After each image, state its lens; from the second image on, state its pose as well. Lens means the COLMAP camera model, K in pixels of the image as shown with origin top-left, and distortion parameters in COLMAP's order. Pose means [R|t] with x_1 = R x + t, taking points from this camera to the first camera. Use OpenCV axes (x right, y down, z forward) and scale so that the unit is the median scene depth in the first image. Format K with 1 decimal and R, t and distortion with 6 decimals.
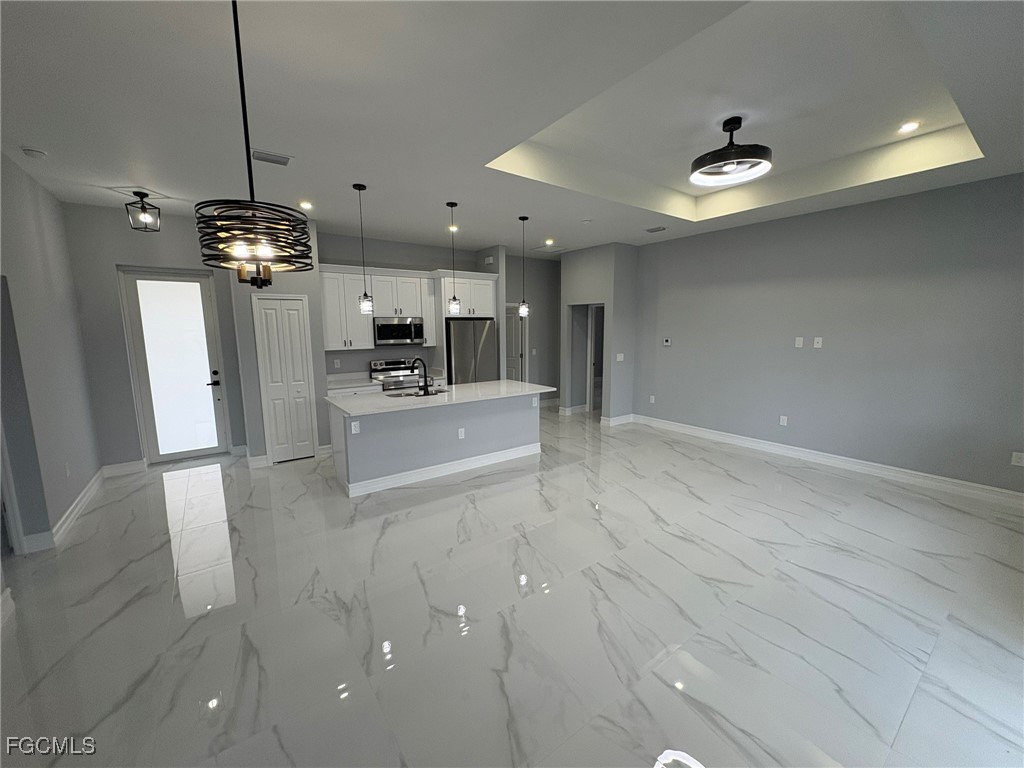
lens RADIAL K [[408.6, 0, 514.2], [0, 408.6, 382.6], [0, 0, 1]] dist [0.000533, -0.000073]
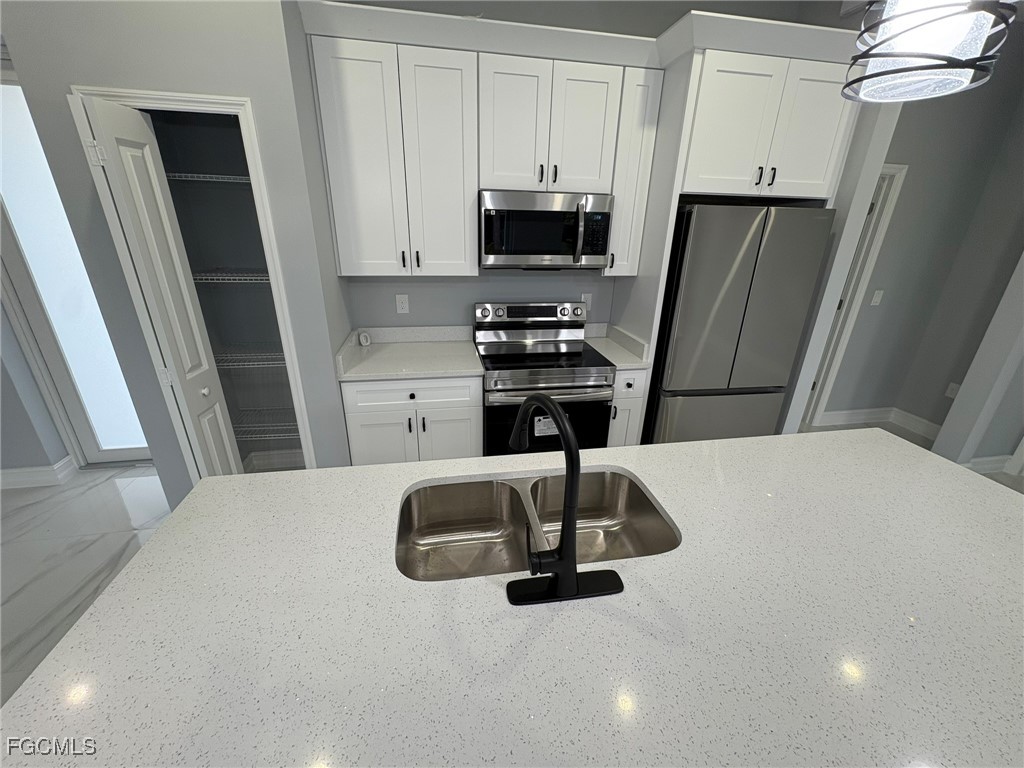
lens RADIAL K [[409.6, 0, 512.8], [0, 409.6, 385.3], [0, 0, 1]] dist [0.001120, -0.000454]
pose [[0.898101, 0.192061, -0.395635, -0.148553], [-0.093008, 0.962200, 0.255970, -0.094213], [0.429842, -0.193089, 0.882016, 0.706673]]
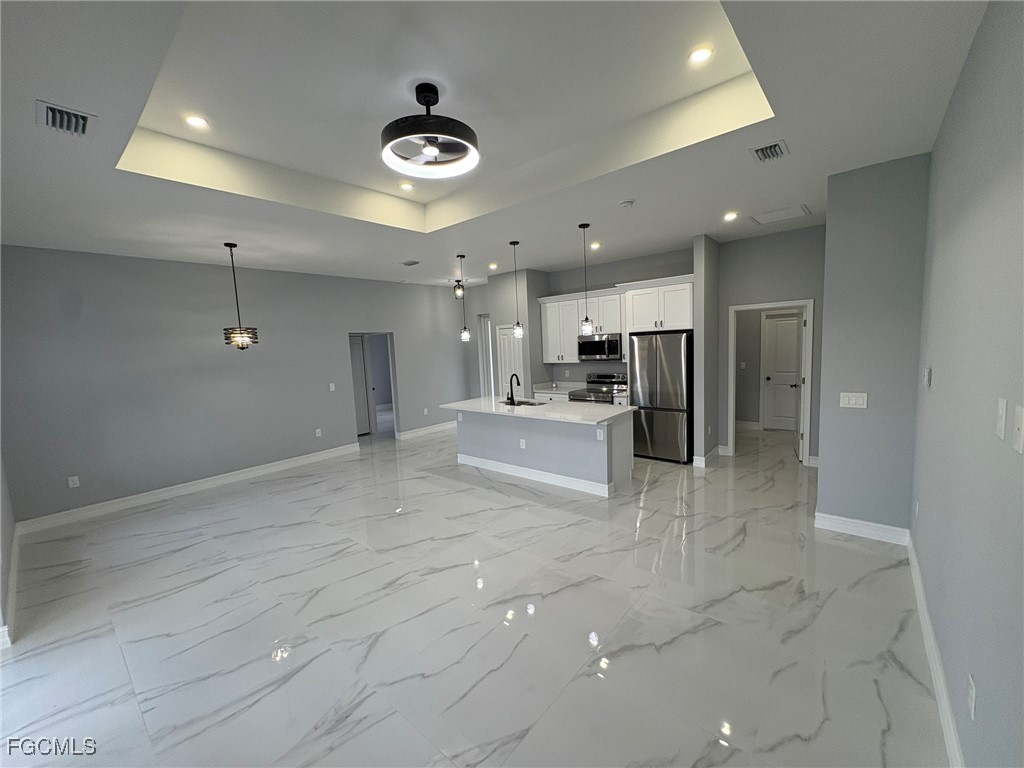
lens RADIAL K [[409.6, 0, 512.8], [0, 409.6, 385.3], [0, 0, 1]] dist [0.001120, -0.000454]
pose [[0.228617, 0.096261, -0.968746, 0.802232], [-0.090232, 0.992911, 0.077368, -0.101298], [0.969326, 0.069724, 0.235682, 0.603294]]
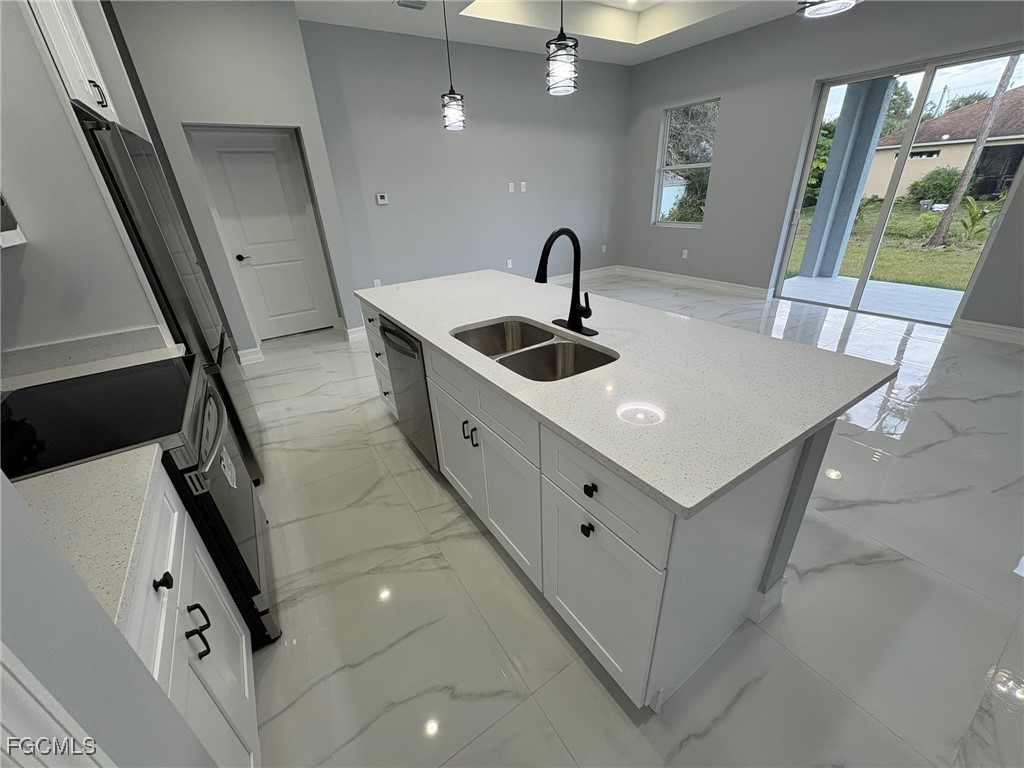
lens RADIAL K [[409.6, 0, 512.8], [0, 409.6, 385.3], [0, 0, 1]] dist [0.001120, -0.000454]
pose [[0.050264, -0.432991, 0.899996, -0.496247], [0.182964, 0.889876, 0.417905, -0.077962], [-0.981834, 0.143661, 0.123951, 0.861533]]
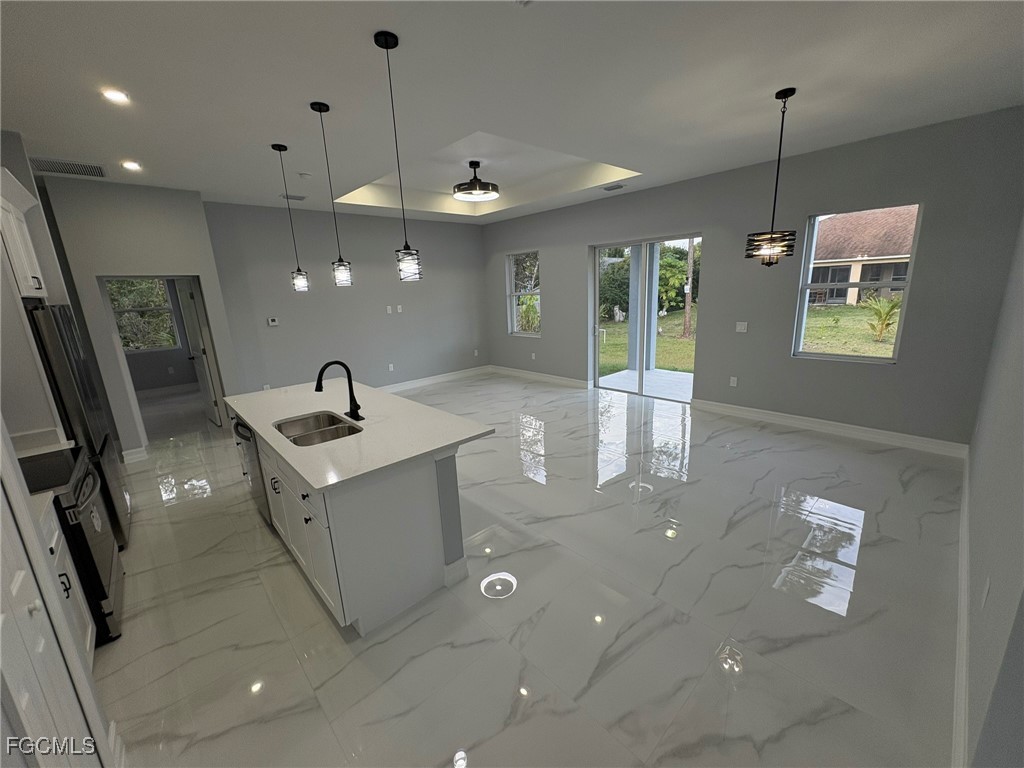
lens RADIAL K [[409.6, 0, 512.8], [0, 409.6, 385.3], [0, 0, 1]] dist [0.001120, -0.000454]
pose [[-0.112397, -0.221289, 0.968709, -0.706441], [0.181765, 0.953859, 0.238987, -0.100824], [-0.976897, 0.202938, -0.066988, 0.675080]]
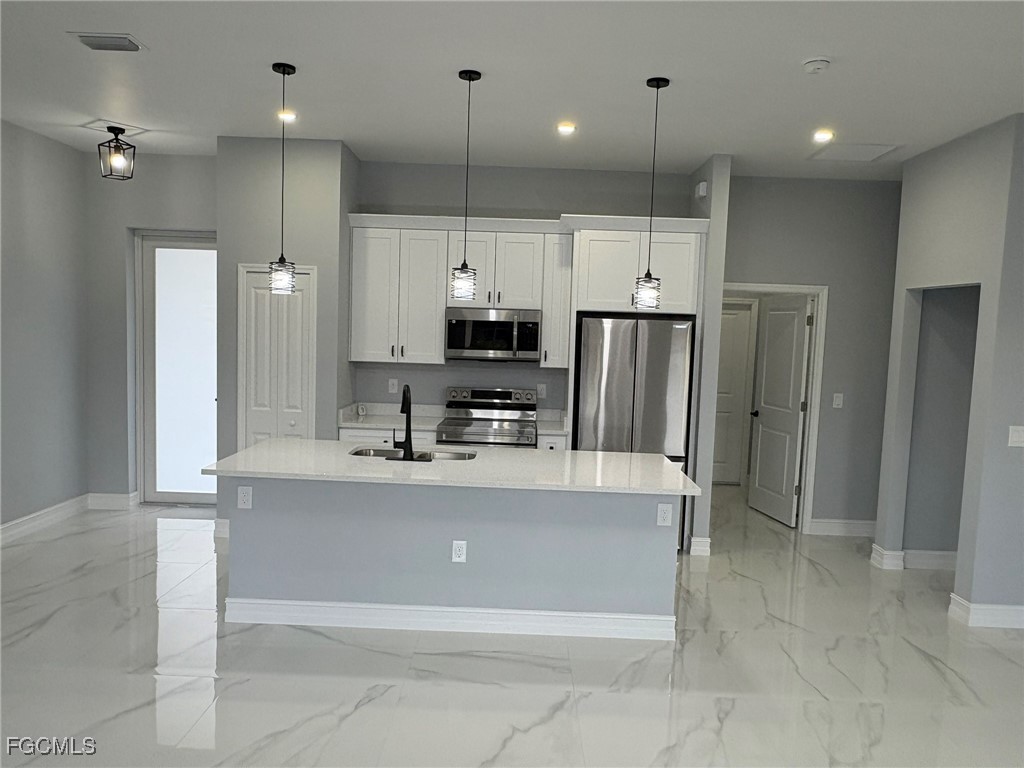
lens RADIAL K [[750.8, 0, 519.5], [0, 750.8, 389.8], [0, 0, 1]] dist [0.000013, 0.001988]
pose [[0.799527, 0.084781, -0.594616, 0.365968], [-0.123607, 0.992022, -0.024759, -0.040531], [0.587773, 0.093294, 0.803629, 0.283701]]
